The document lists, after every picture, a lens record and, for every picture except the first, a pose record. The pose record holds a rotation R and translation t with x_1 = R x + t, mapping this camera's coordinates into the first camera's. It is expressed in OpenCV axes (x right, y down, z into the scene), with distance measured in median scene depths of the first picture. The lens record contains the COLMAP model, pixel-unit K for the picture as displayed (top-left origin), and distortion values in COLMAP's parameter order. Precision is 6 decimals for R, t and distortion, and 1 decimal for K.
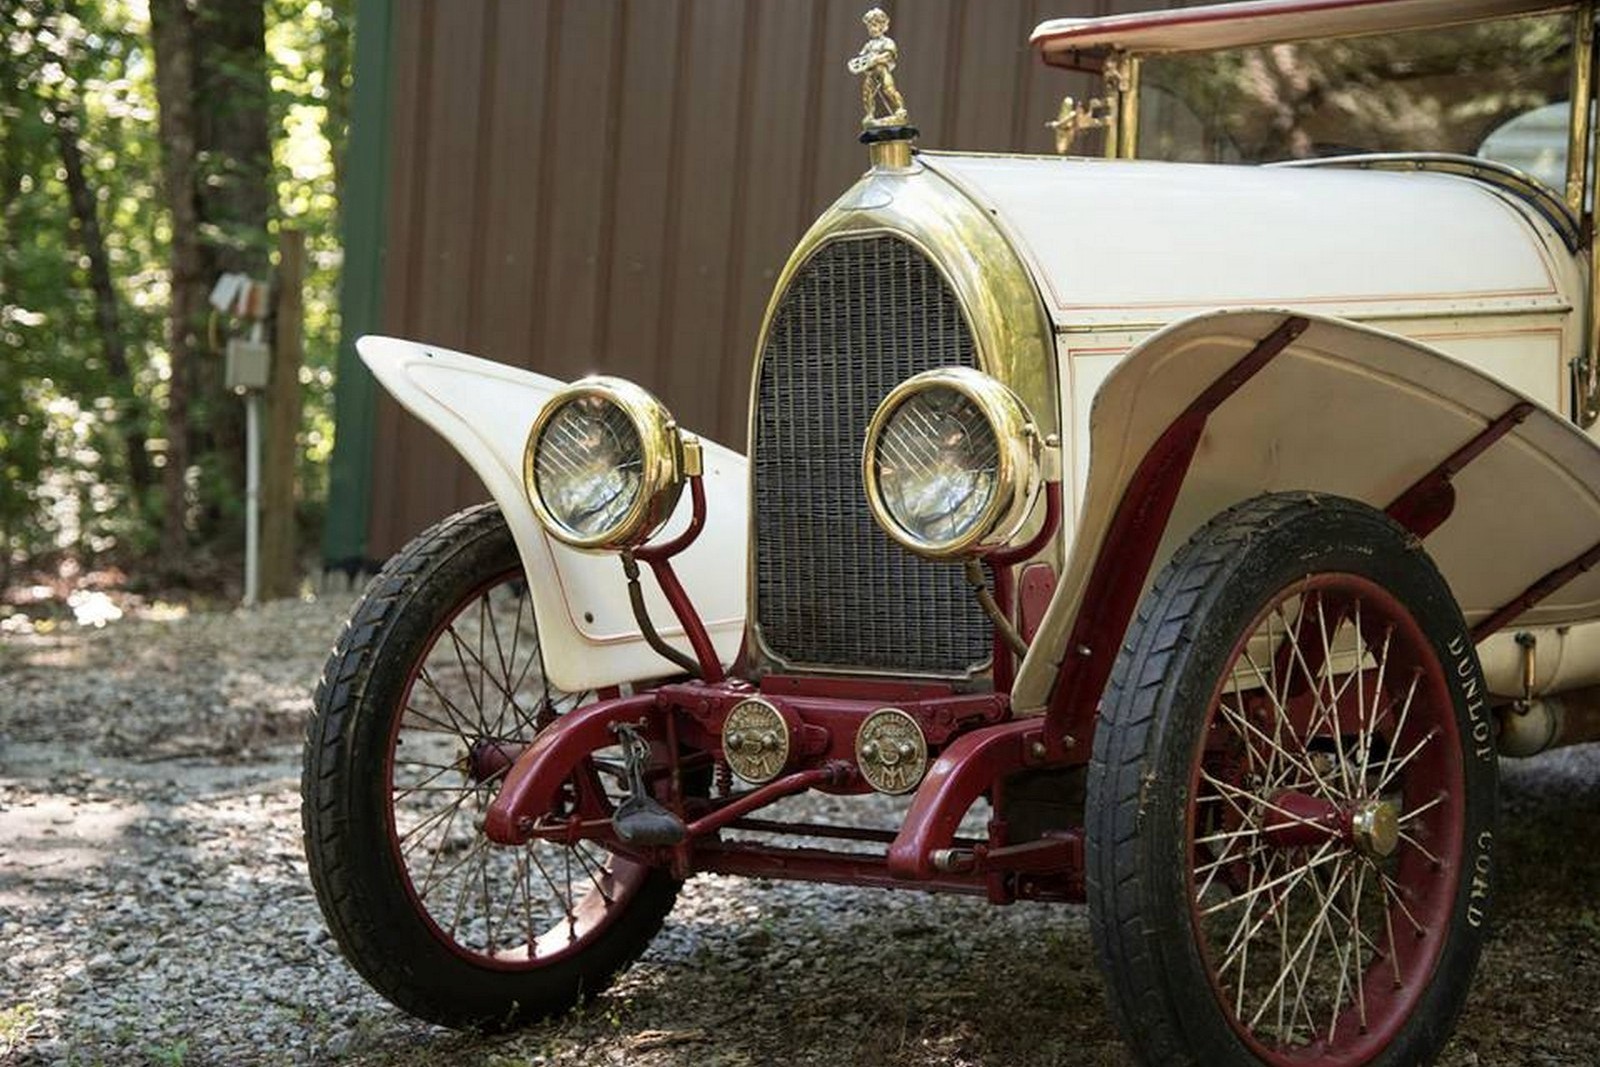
lens RADIAL K [[2706.3, 0, 803.5], [0, 2706.3, 549.9], [0, 0, 1]] dist [0.319397, 0.241590]
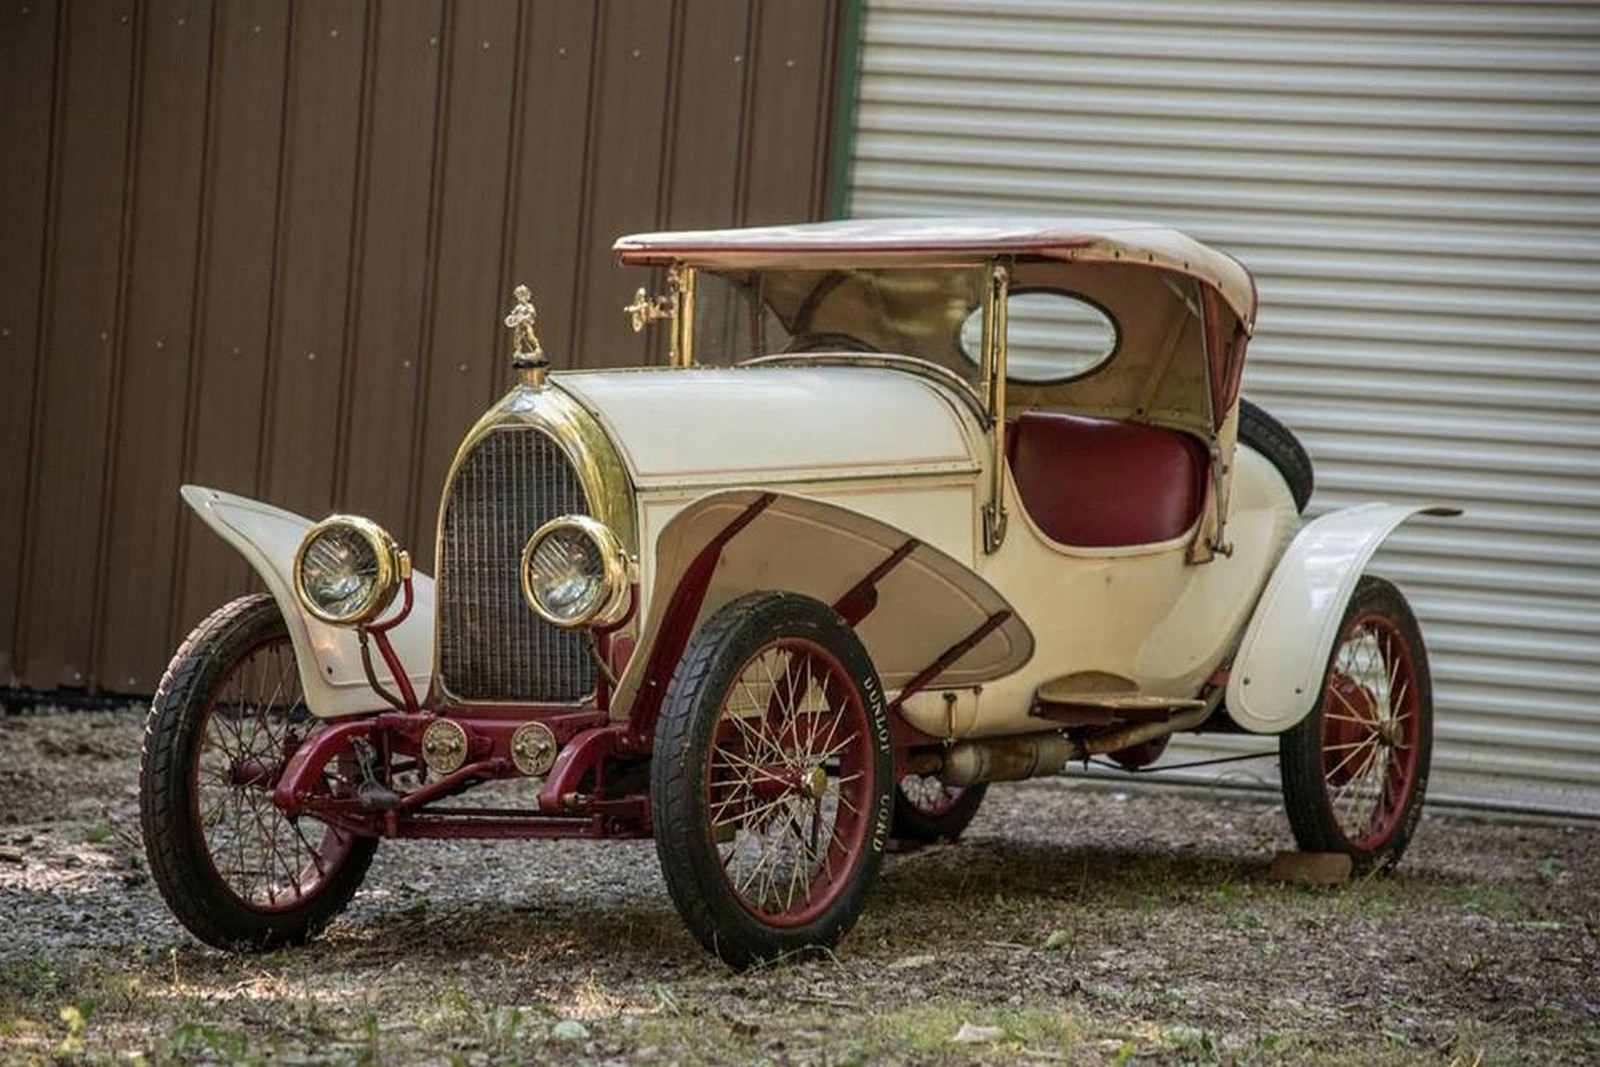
lens RADIAL K [[4882.0, 0, 767.7], [0, 4882.0, 566.7], [0, 0, 1]] dist [1.020691, 1.812048]
pose [[0.992208, 0.009184, 0.124250, -0.186339], [-0.005360, 0.999503, -0.031078, 0.053458], [-0.124474, 0.030170, 0.991764, -1.853329]]
